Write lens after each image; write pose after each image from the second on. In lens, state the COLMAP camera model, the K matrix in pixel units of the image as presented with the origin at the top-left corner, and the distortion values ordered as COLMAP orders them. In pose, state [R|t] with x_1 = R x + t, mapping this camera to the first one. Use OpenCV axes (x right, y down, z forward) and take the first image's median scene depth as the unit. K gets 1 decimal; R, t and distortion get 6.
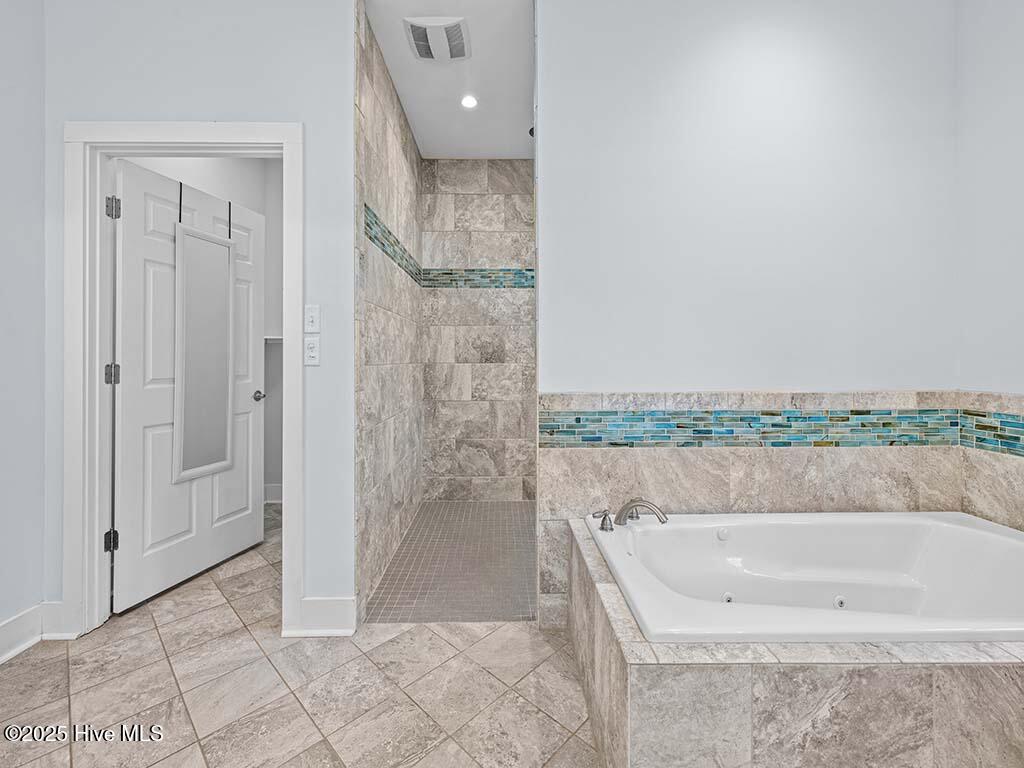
lens RADIAL K [[429.3, 0, 509.6], [0, 429.3, 357.2], [0, 0, 1]] dist [-0.001206, -0.000347]
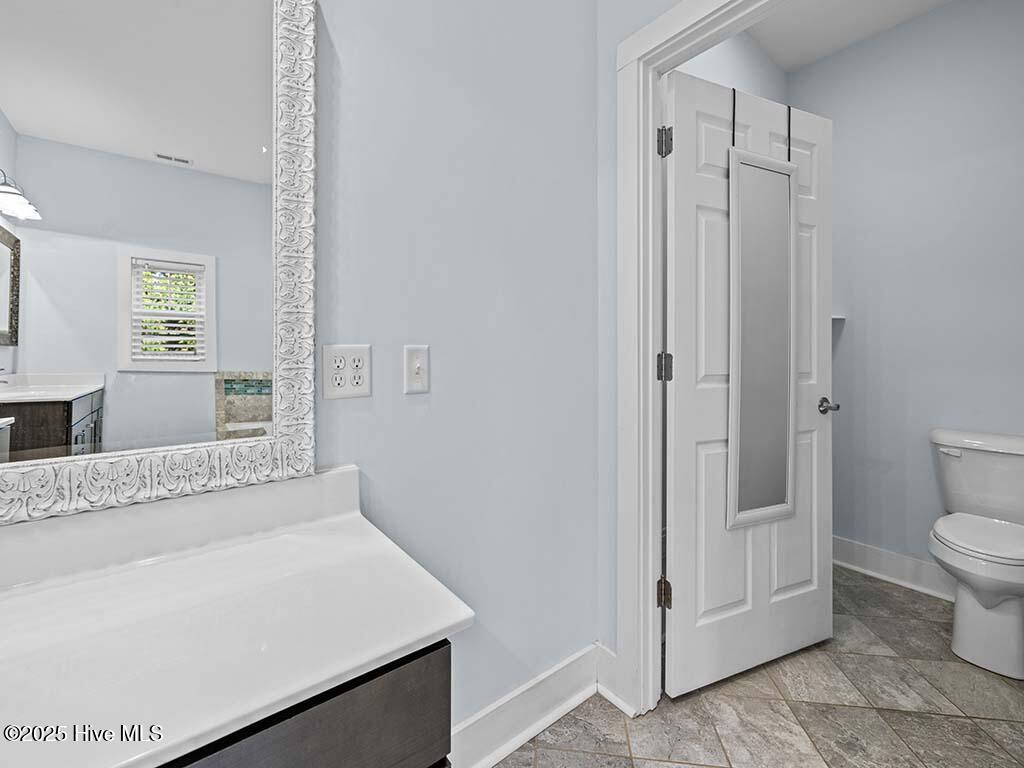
lens RADIAL K [[432.5, 0, 510.0], [0, 432.5, 348.8], [0, 0, 1]] dist [-0.000784, -0.000081]
pose [[0.604353, -0.003227, -0.796710, -0.443486], [0.001469, 0.999995, -0.002936, 0.008691], [0.796716, 0.000604, 0.604354, 0.305118]]
